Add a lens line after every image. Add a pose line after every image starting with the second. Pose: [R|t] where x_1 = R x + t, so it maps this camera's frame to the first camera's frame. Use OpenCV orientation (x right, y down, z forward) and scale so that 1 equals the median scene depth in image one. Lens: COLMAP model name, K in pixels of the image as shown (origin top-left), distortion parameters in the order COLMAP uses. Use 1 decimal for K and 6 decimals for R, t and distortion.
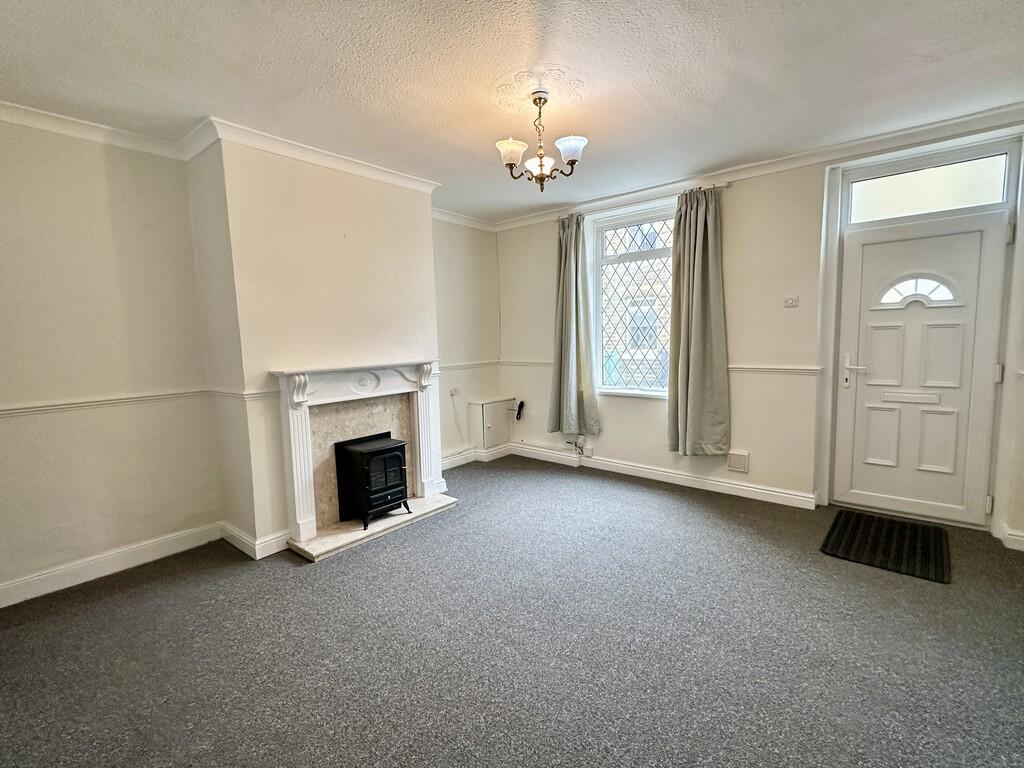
lens RADIAL K [[480.2, 0, 509.8], [0, 480.2, 384.1], [0, 0, 1]] dist [-0.001257, 0.001211]
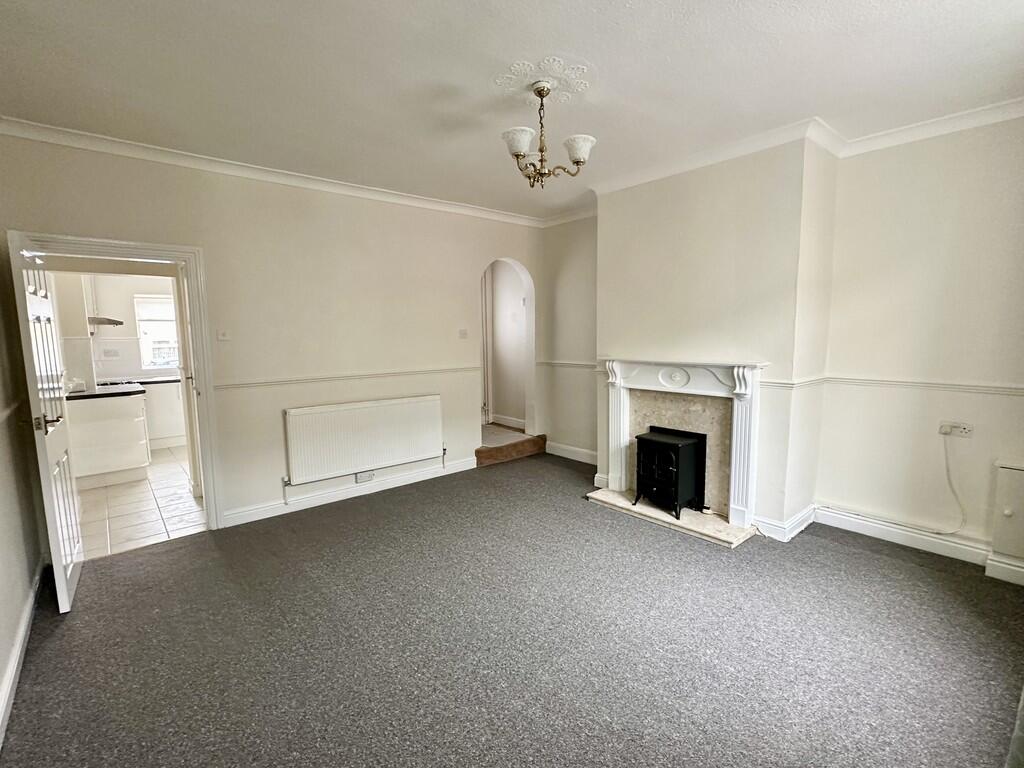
lens RADIAL K [[480.2, 0, 510.1], [0, 480.2, 383.2], [0, 0, 1]] dist [-0.001257, 0.001211]
pose [[-0.149984, 0.146354, -0.977796, 0.734354], [-0.082135, 0.983720, 0.159839, -0.122044], [0.985271, 0.104284, -0.135521, 0.771404]]
